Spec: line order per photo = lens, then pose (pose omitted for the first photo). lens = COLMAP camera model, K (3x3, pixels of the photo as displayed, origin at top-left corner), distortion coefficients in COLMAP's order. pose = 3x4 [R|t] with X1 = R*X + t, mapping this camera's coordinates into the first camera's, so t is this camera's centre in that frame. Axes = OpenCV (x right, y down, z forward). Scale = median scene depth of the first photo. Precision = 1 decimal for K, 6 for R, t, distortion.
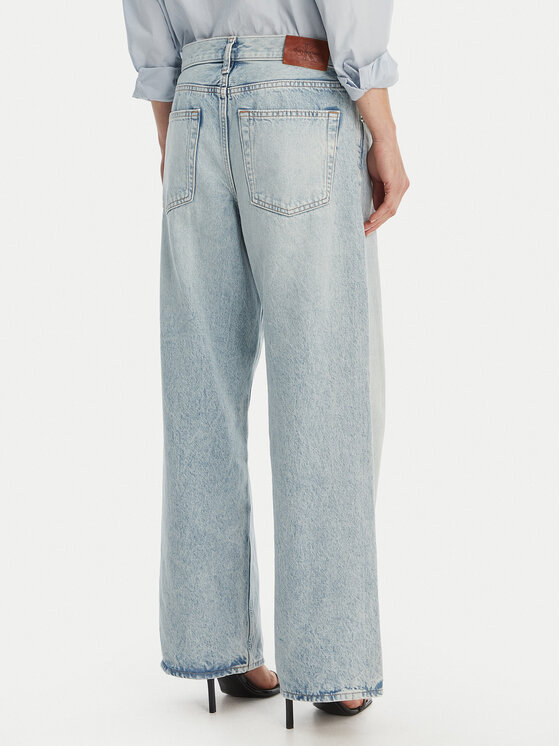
lens RADIAL K [[1940.9, 0, 279.6], [0, 1940.9, 373.2], [0, 0, 1]] dist [0.049104, 0.000000]
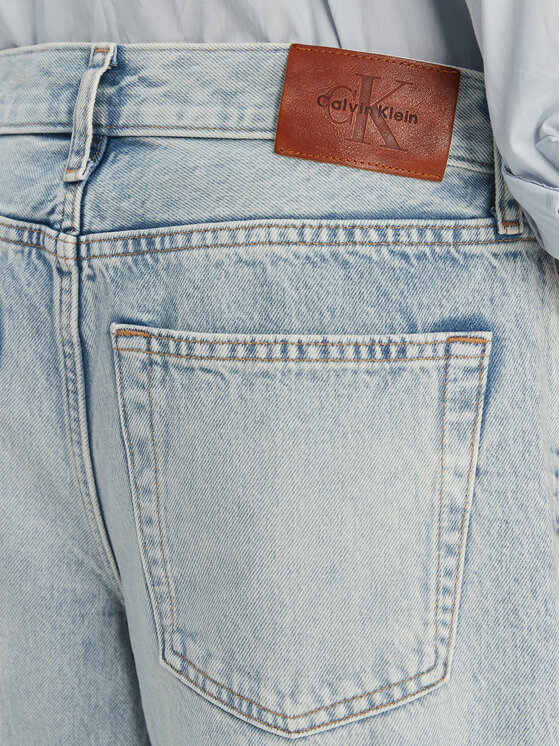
lens RADIAL K [[1940.9, 0, 280.3], [0, 1940.9, 372.5], [0, 0, 1]] dist [0.049104, 0.000000]
pose [[0.994767, 0.013986, -0.101209, 0.029283], [-0.006863, 0.997496, 0.070390, -0.148142], [0.101940, -0.069327, 0.992372, 0.736315]]
